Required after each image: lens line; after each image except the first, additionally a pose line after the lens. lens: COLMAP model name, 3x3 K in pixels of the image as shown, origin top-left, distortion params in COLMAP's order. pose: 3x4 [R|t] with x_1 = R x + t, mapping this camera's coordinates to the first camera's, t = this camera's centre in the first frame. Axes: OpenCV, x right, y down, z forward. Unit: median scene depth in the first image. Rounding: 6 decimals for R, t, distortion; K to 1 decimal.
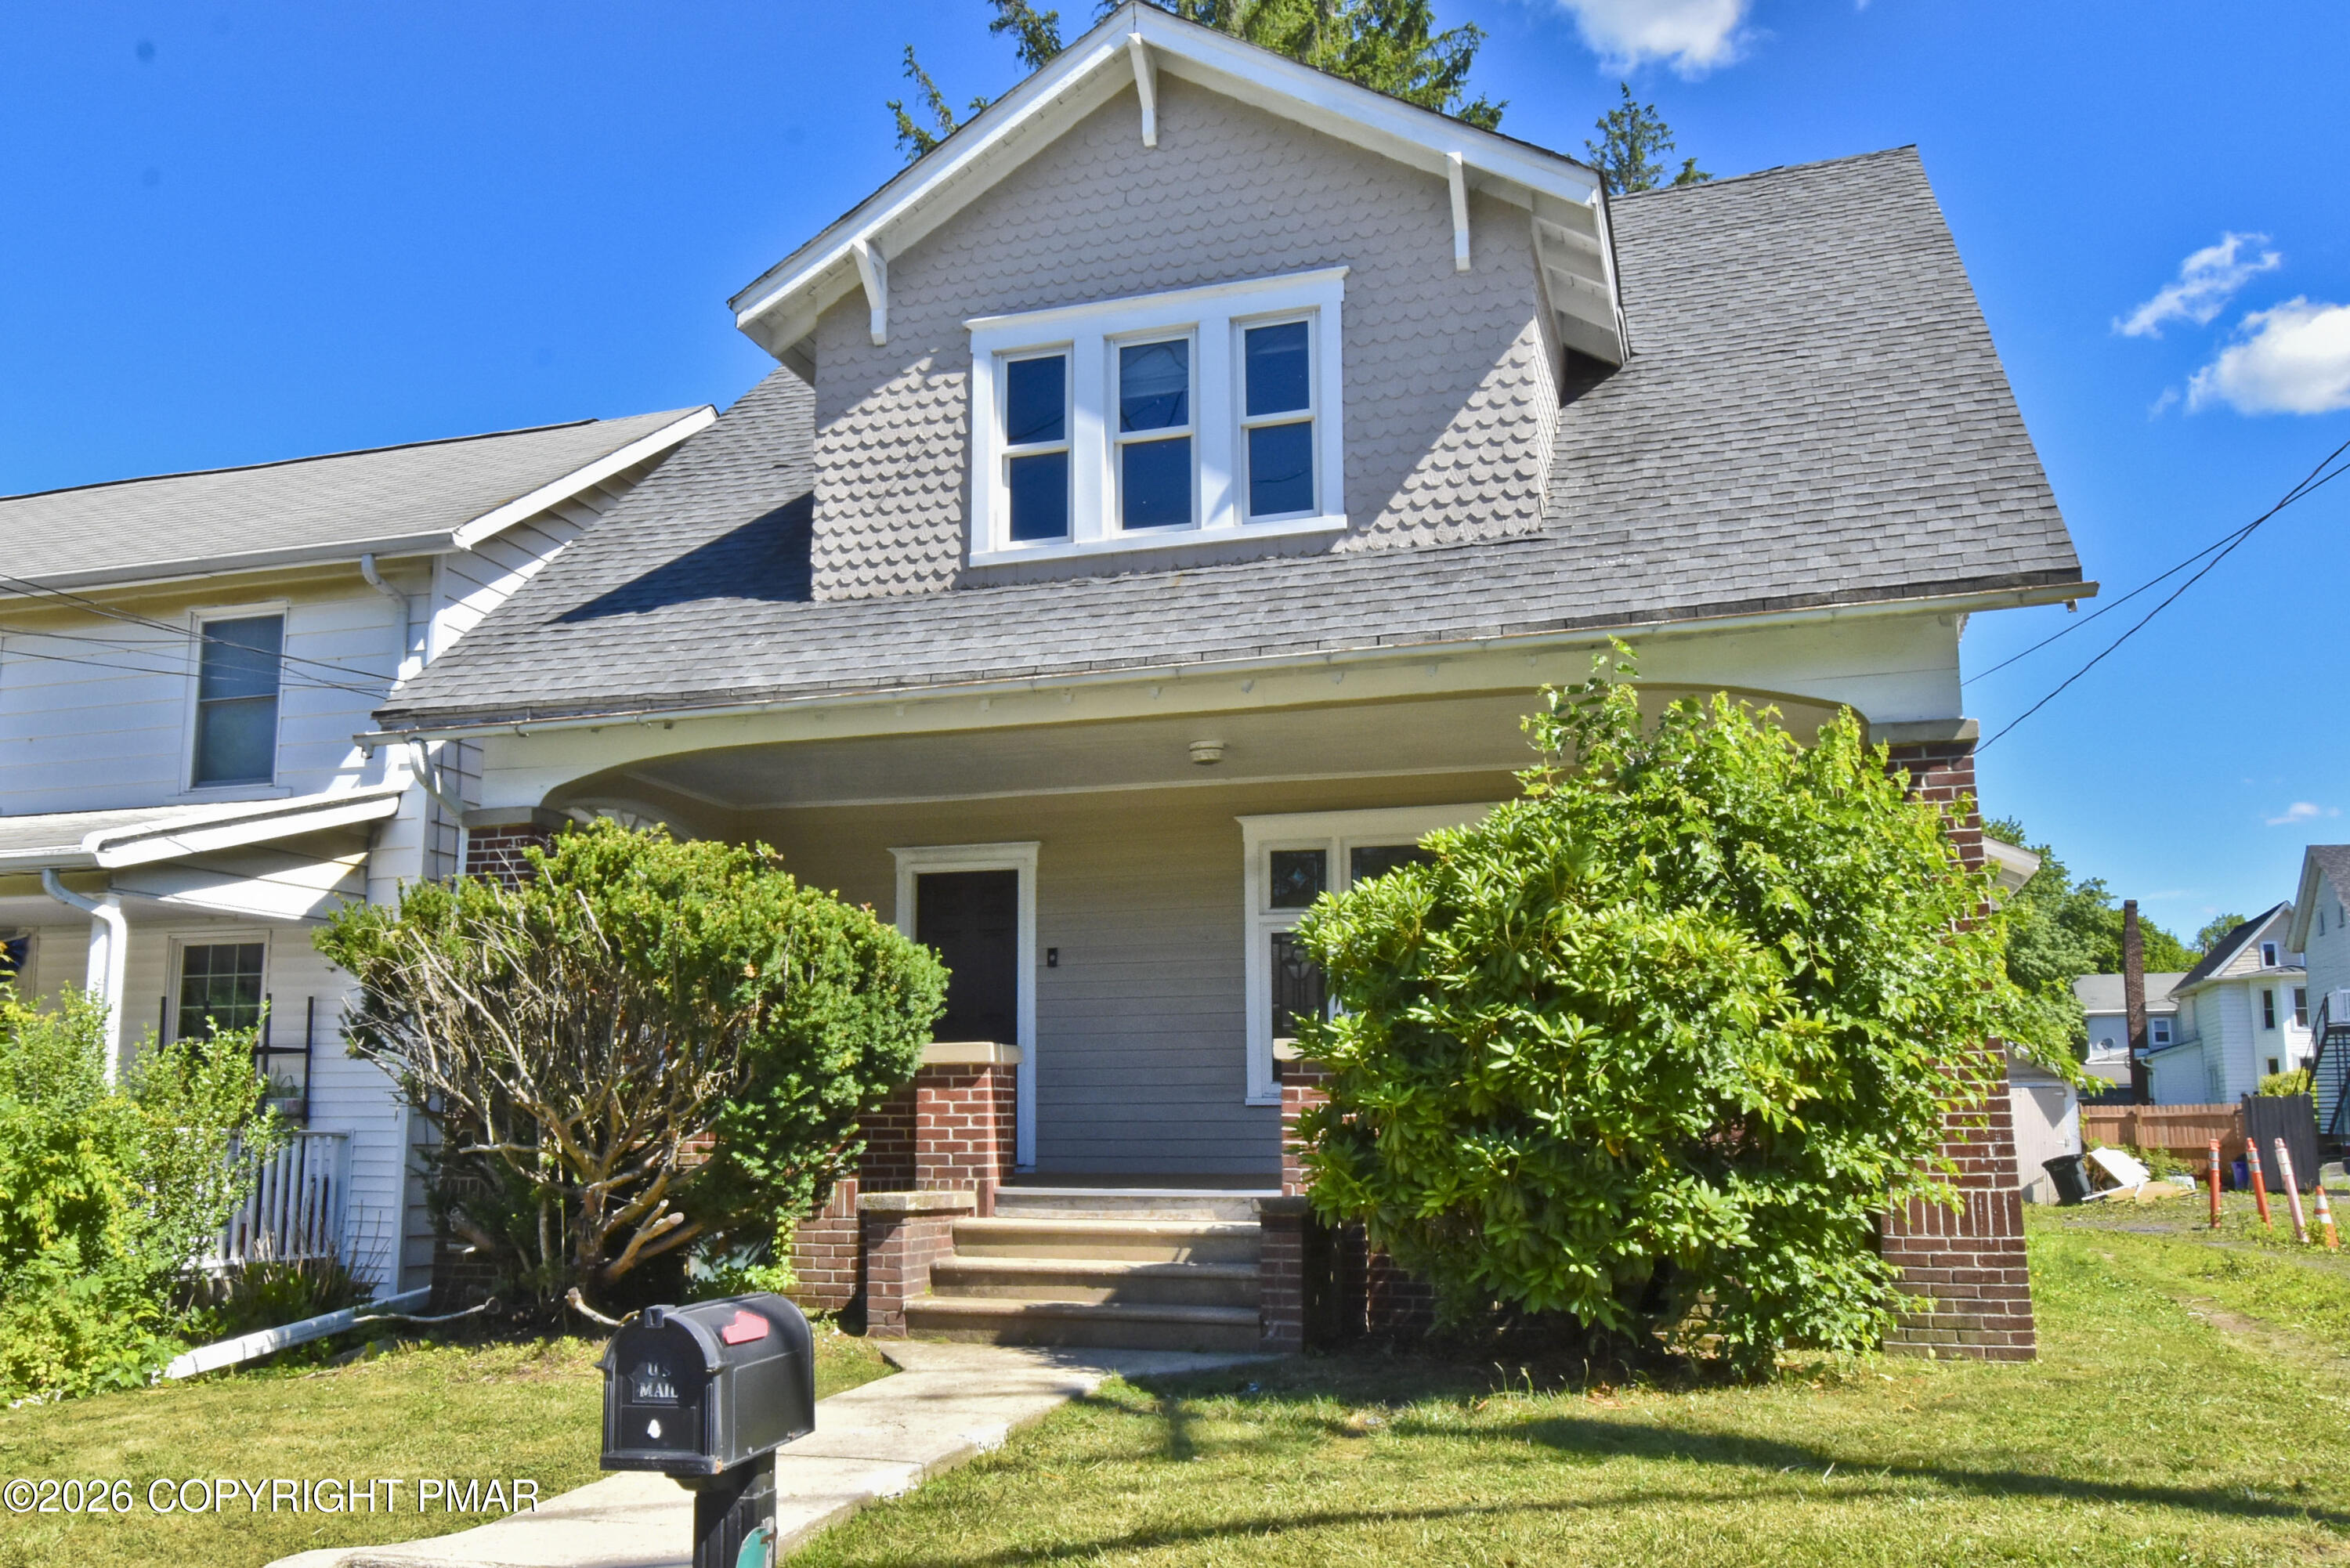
lens RADIAL K [[1981.8, 0, 1148.6], [0, 1981.8, 852.7], [0, 0, 1]] dist [0.002613, -0.005869]
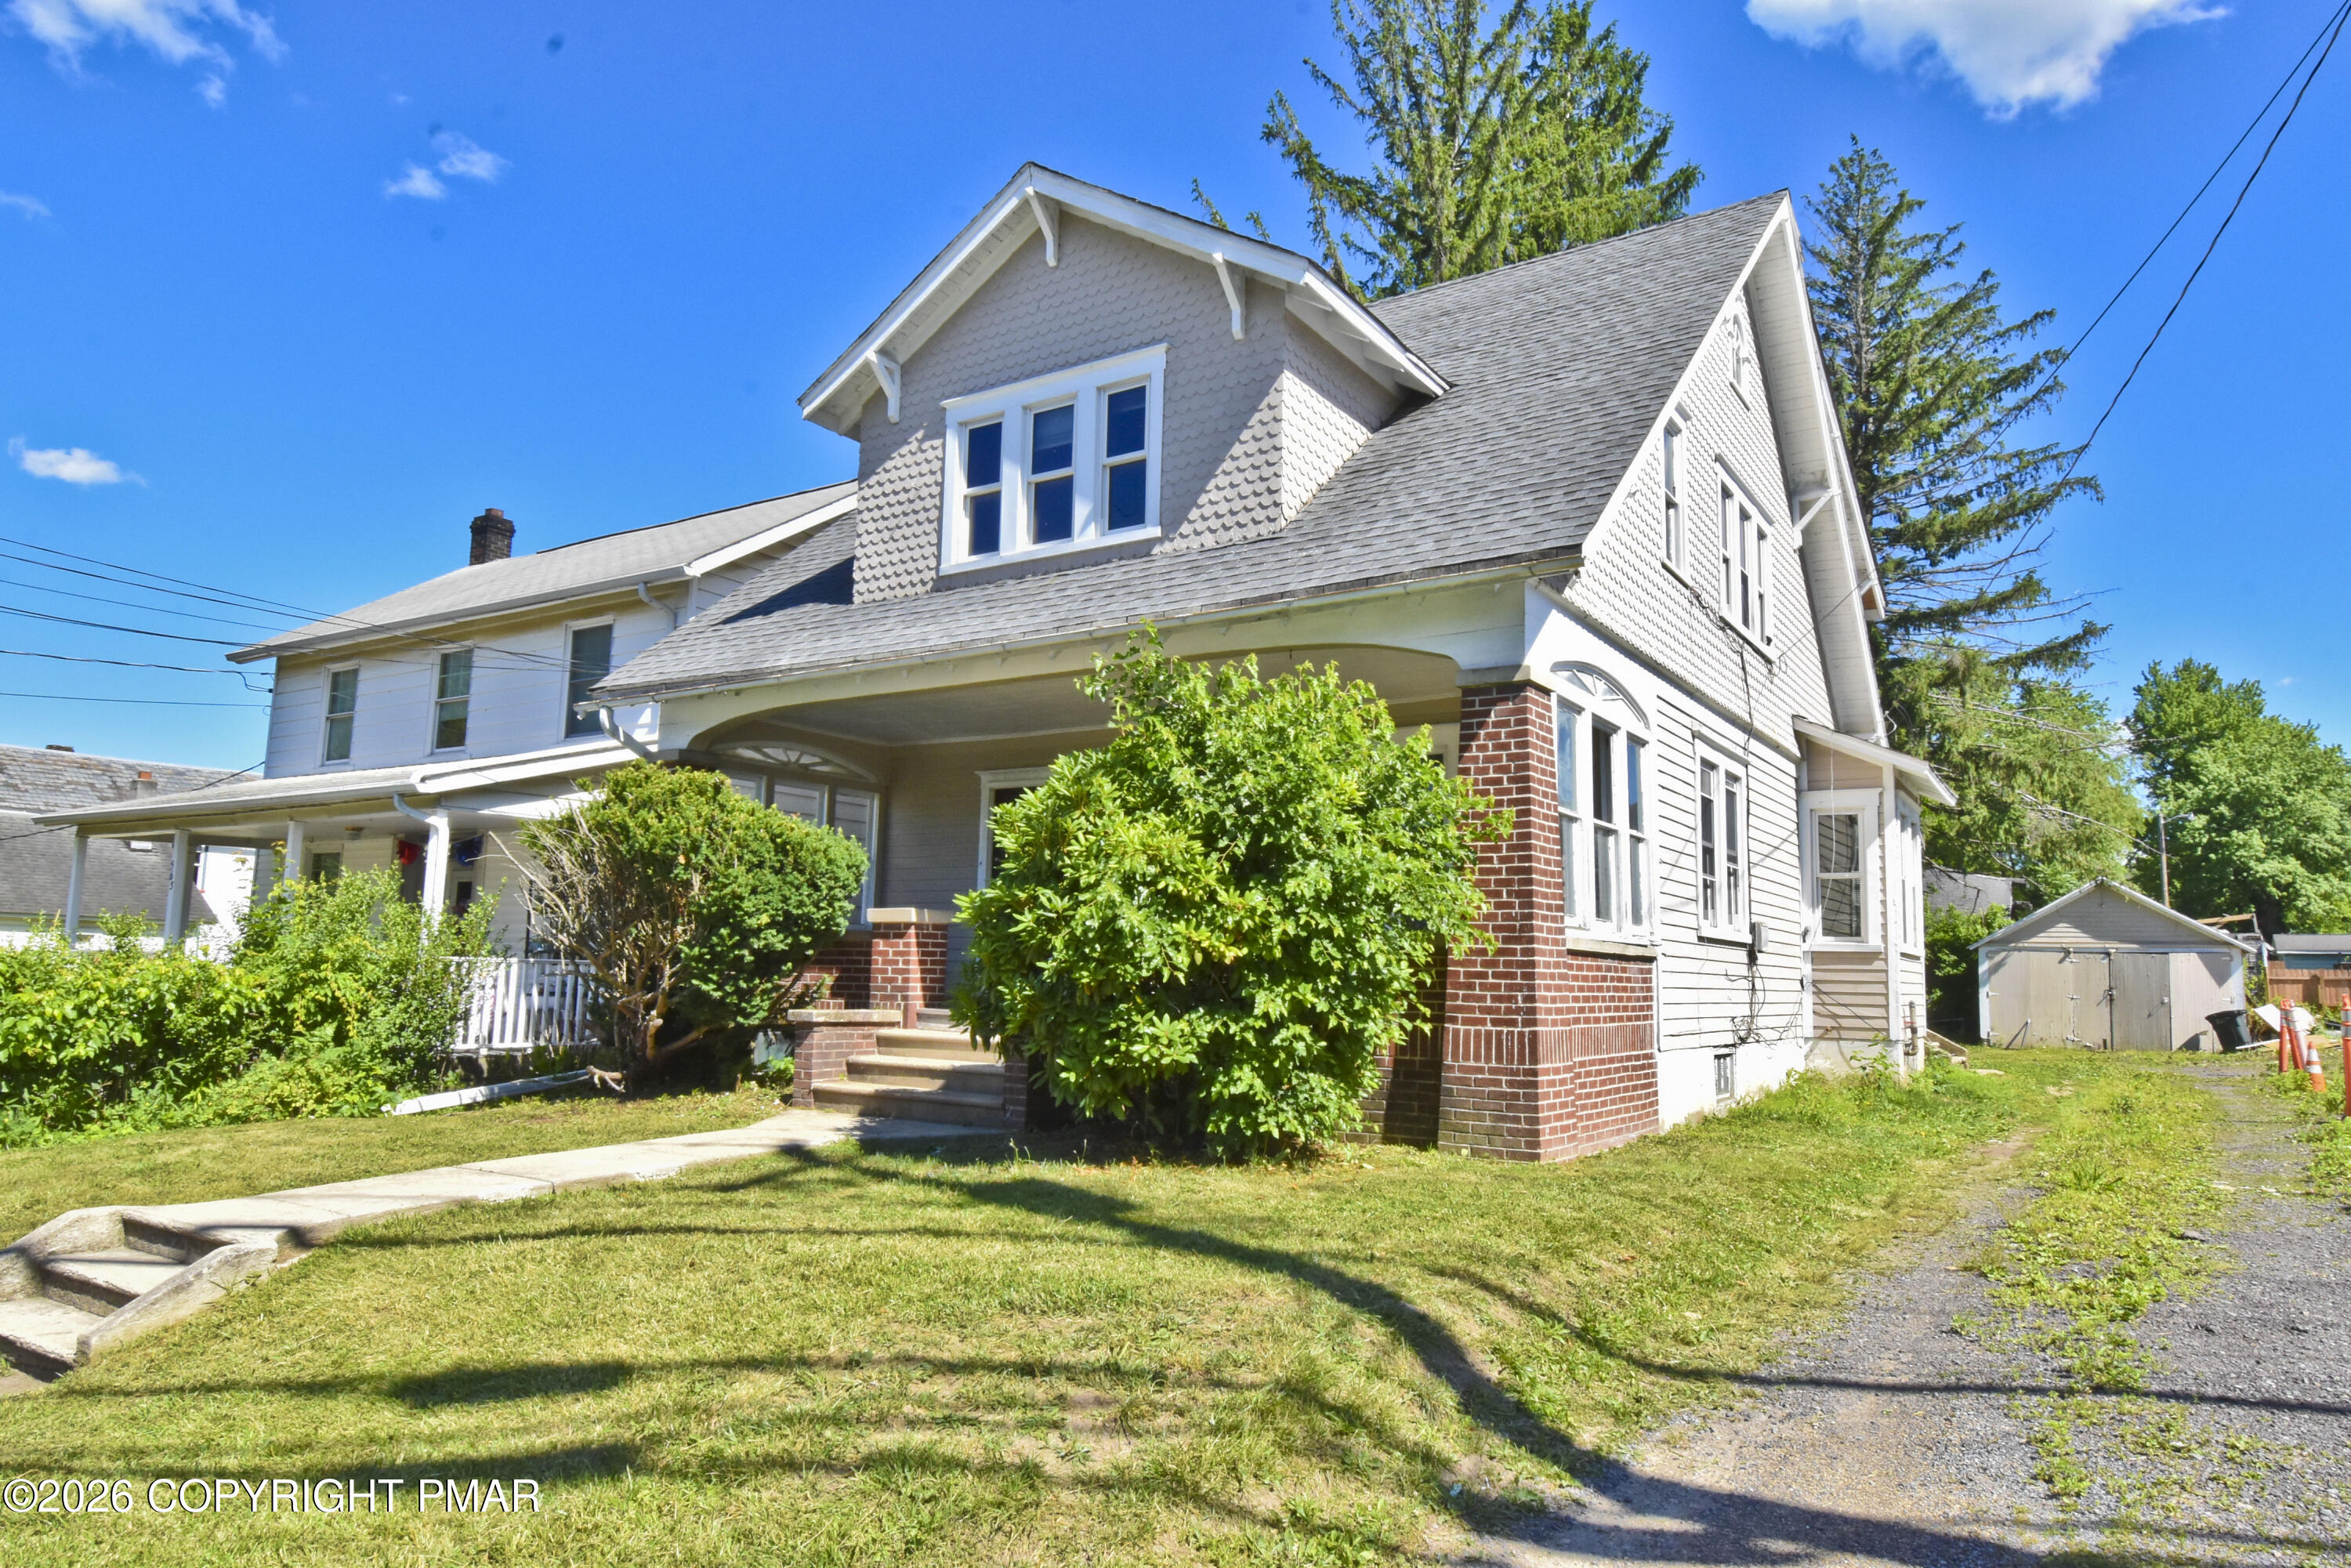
lens RADIAL K [[1468.8, 0, 1177.5], [0, 1468.8, 799.0], [0, 0, 1]] dist [-0.000341, -0.001199]
pose [[0.967756, -0.009575, -0.251707, 0.358987], [0.015300, 0.999667, 0.020798, -0.002914], [0.251424, -0.023979, 0.967580, 0.015318]]
